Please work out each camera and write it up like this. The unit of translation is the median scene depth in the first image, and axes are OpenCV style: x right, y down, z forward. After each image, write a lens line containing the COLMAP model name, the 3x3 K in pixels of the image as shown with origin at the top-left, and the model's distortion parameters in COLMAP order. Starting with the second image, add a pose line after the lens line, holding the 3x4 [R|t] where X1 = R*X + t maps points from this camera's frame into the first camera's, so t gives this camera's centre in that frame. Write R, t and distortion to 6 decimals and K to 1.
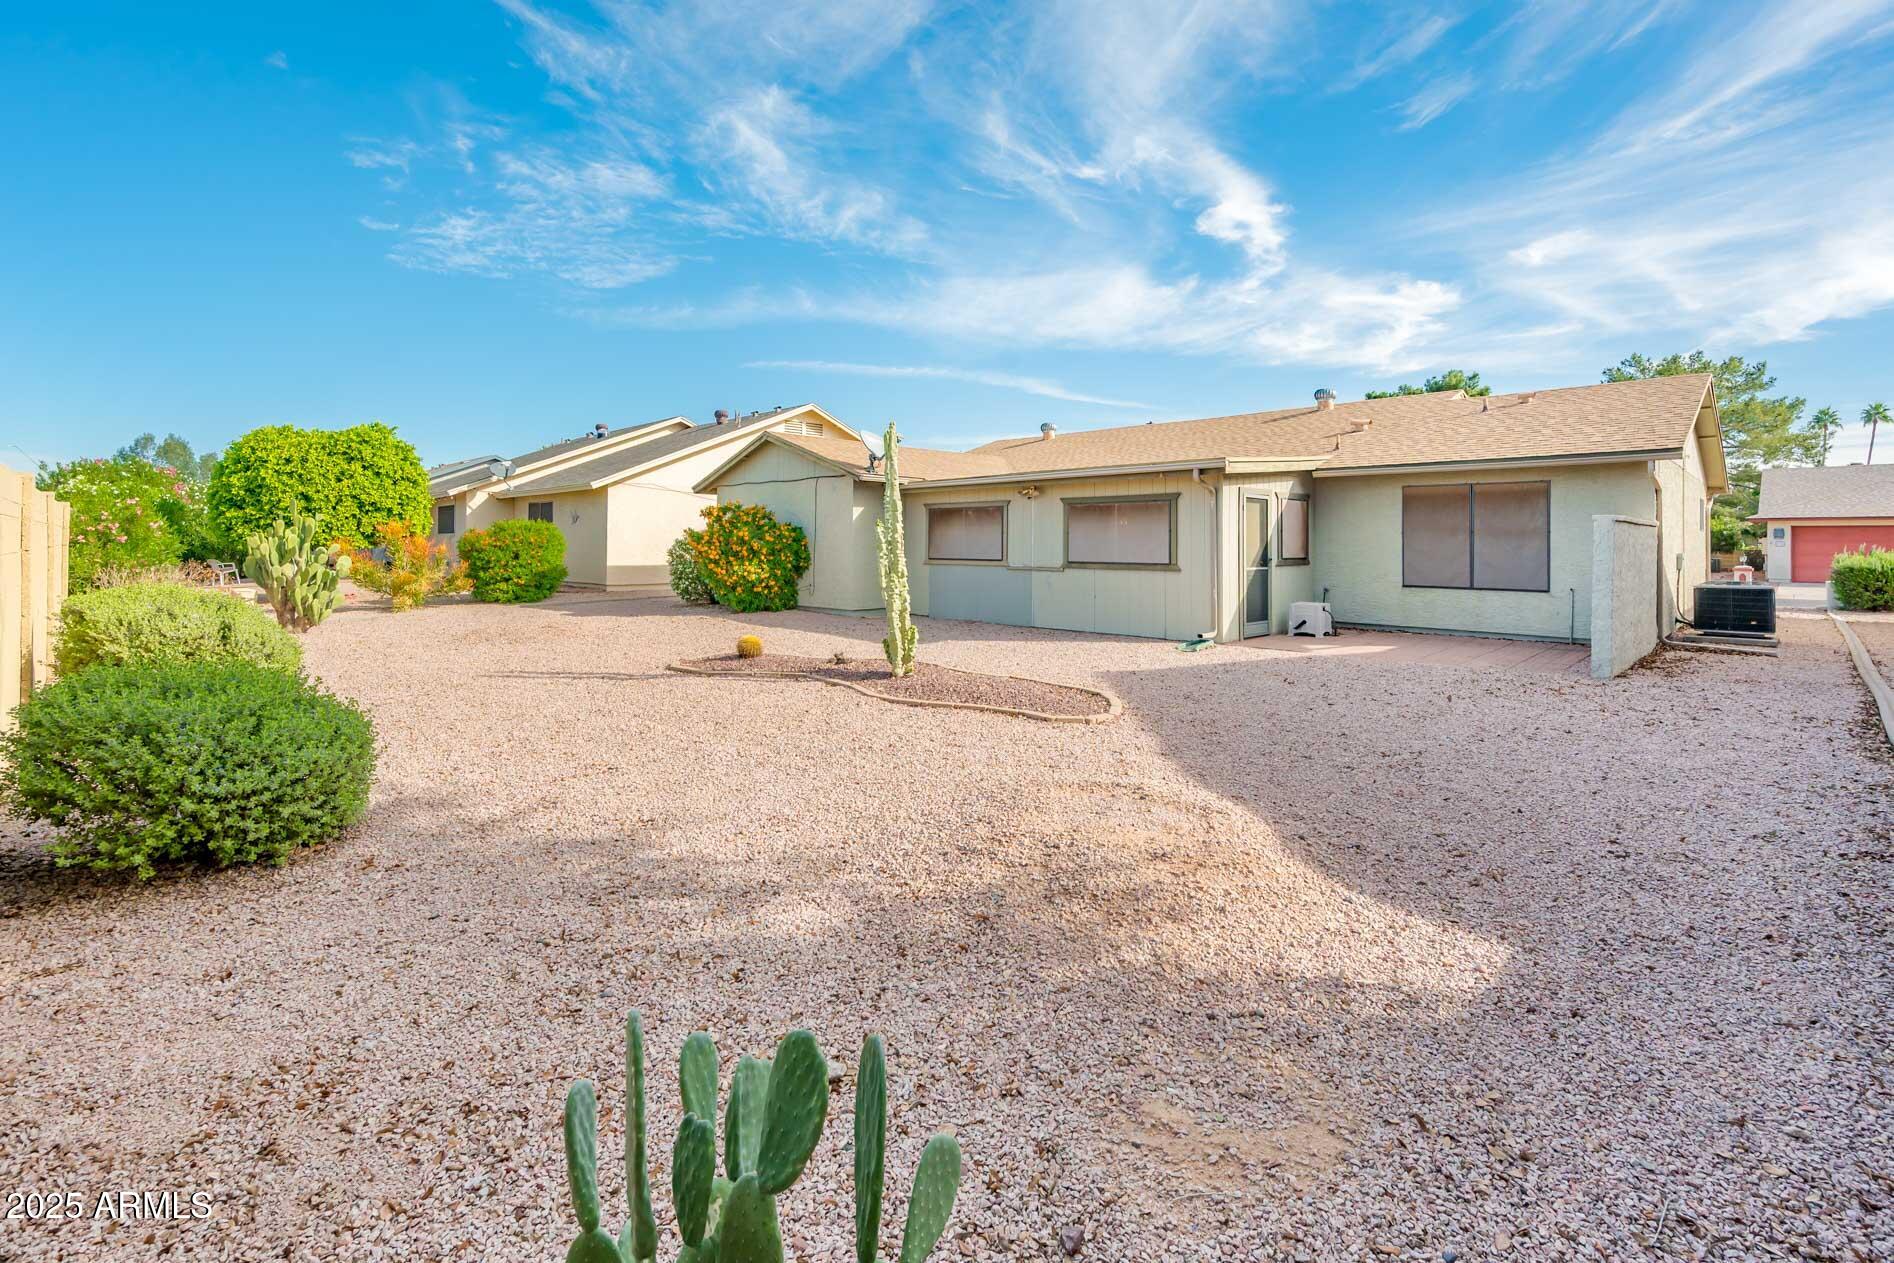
lens RADIAL K [[815.1, 0, 901.3], [0, 815.1, 514.2], [0, 0, 1]] dist [-0.031997, 0.007269]
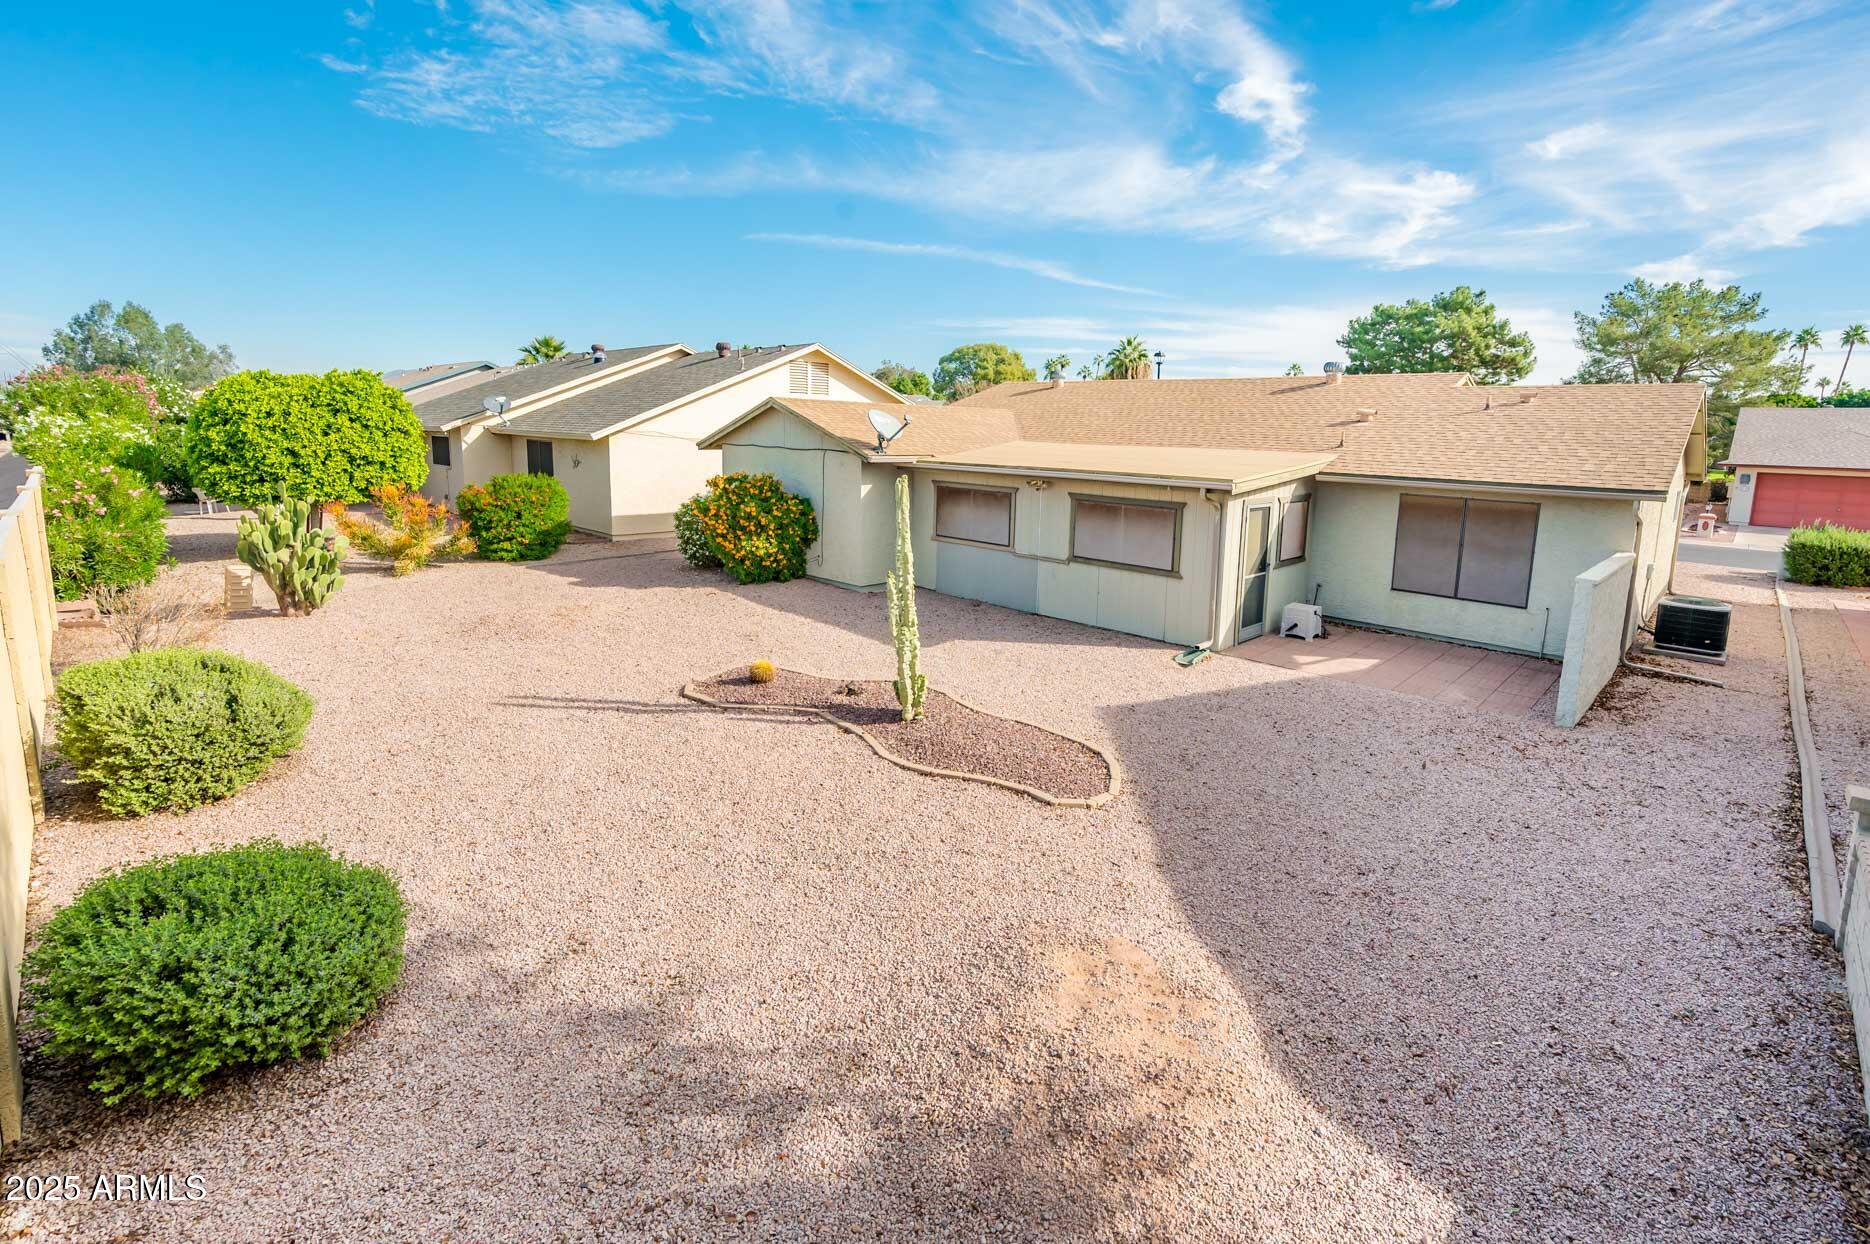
lens RADIAL K [[811.9, 0, 943.1], [0, 811.9, 503.6], [0, 0, 1]] dist [-0.029408, 0.005719]
pose [[0.998707, 0.016392, 0.048127, -0.006221], [-0.022685, 0.990820, 0.133274, -0.101063], [-0.045501, -0.134194, 0.989910, 0.007362]]
